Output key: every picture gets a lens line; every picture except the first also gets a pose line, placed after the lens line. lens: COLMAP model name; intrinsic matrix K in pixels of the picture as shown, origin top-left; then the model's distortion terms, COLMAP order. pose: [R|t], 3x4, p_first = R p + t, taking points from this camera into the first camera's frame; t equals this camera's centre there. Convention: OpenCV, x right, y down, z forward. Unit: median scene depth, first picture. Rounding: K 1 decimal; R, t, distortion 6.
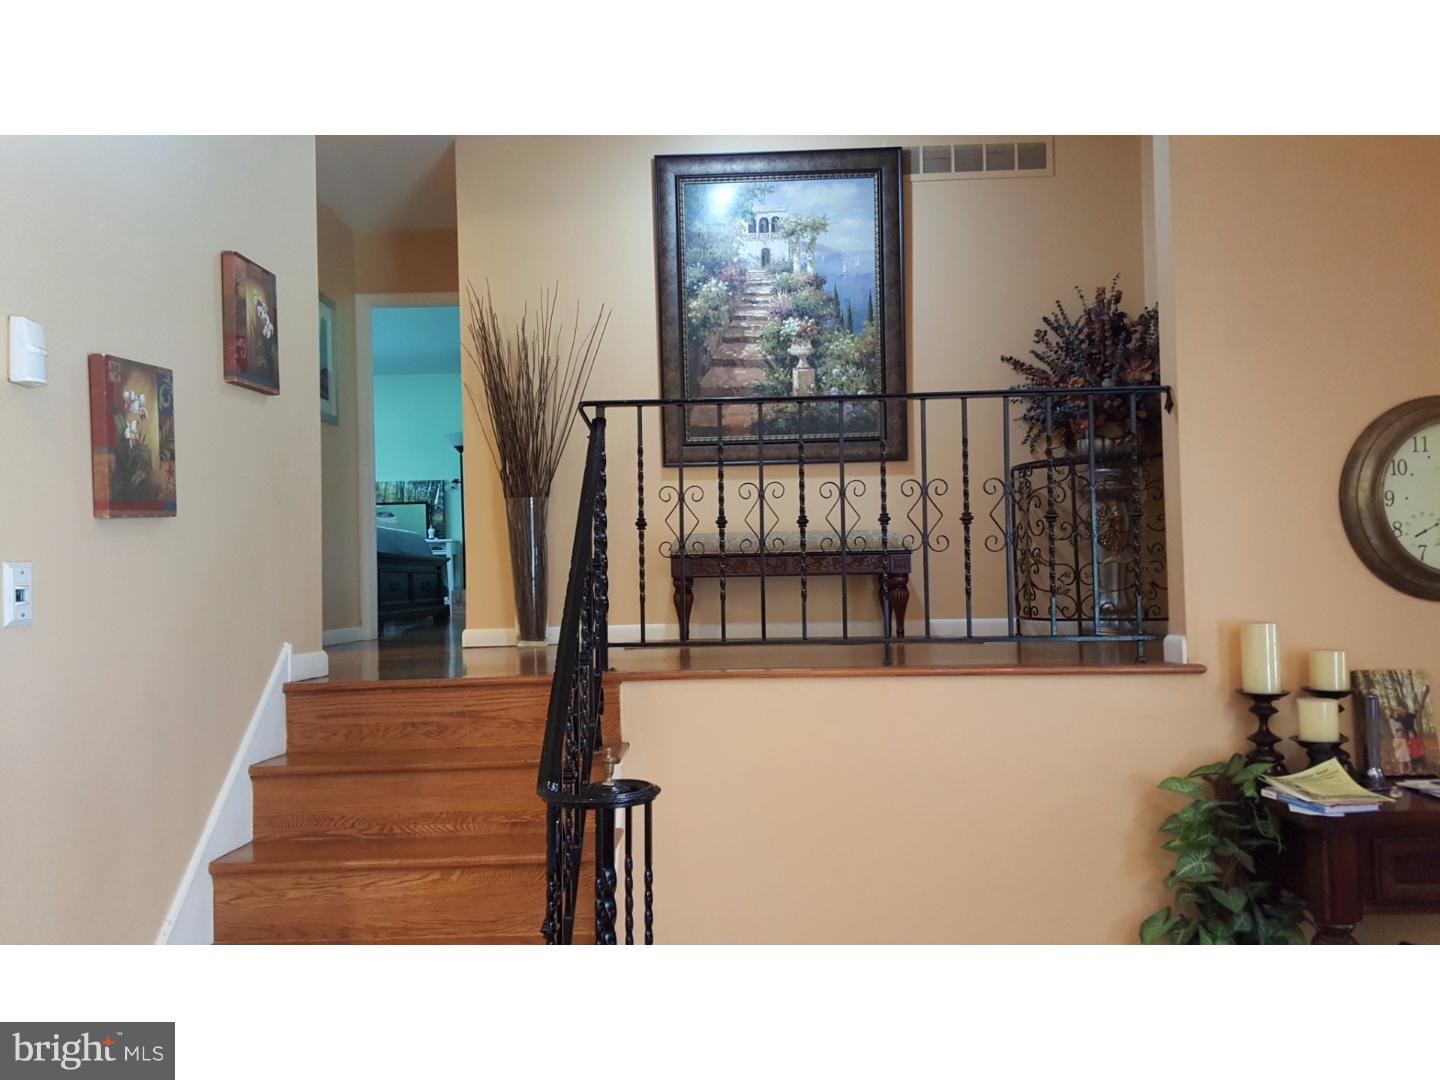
lens RADIAL K [[938.8, 0, 768.9], [0, 938.8, 543.6], [0, 0, 1]] dist [0.122707, -0.163073]
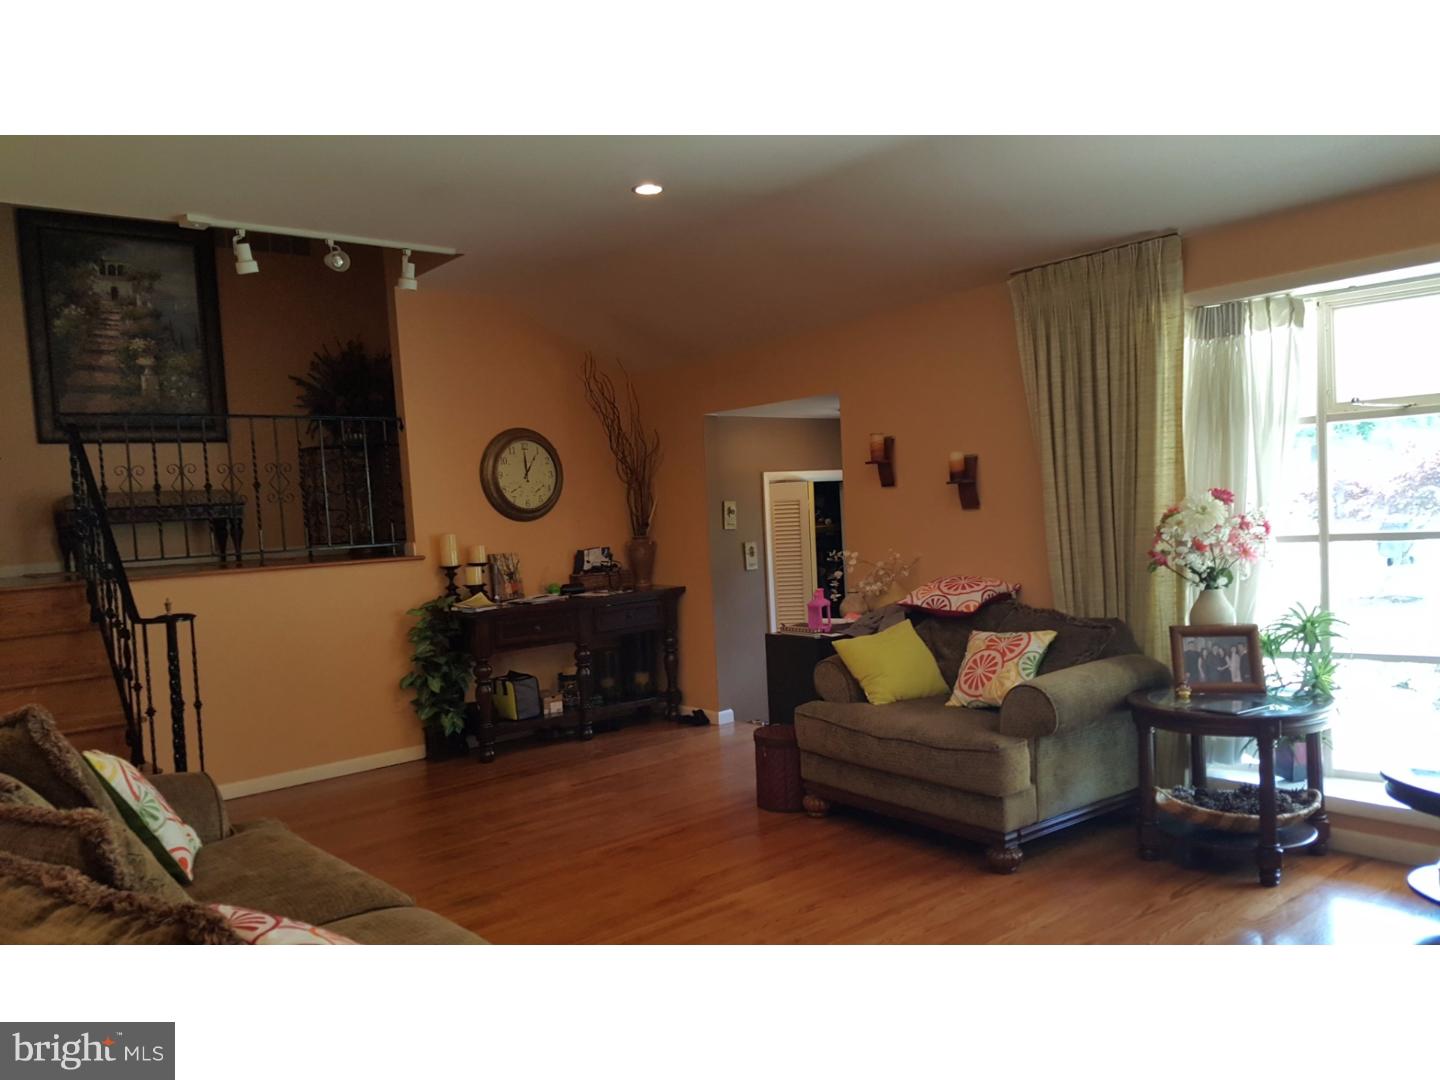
lens RADIAL K [[1085.9, 0, 720.5], [0, 1085.9, 571.4], [0, 0, 1]] dist [0.086603, -0.104046]
pose [[0.743968, -0.059131, 0.665593, -0.447989], [0.012890, 0.997162, 0.074179, -0.003474], [-0.668090, -0.046608, 0.742619, -0.823470]]
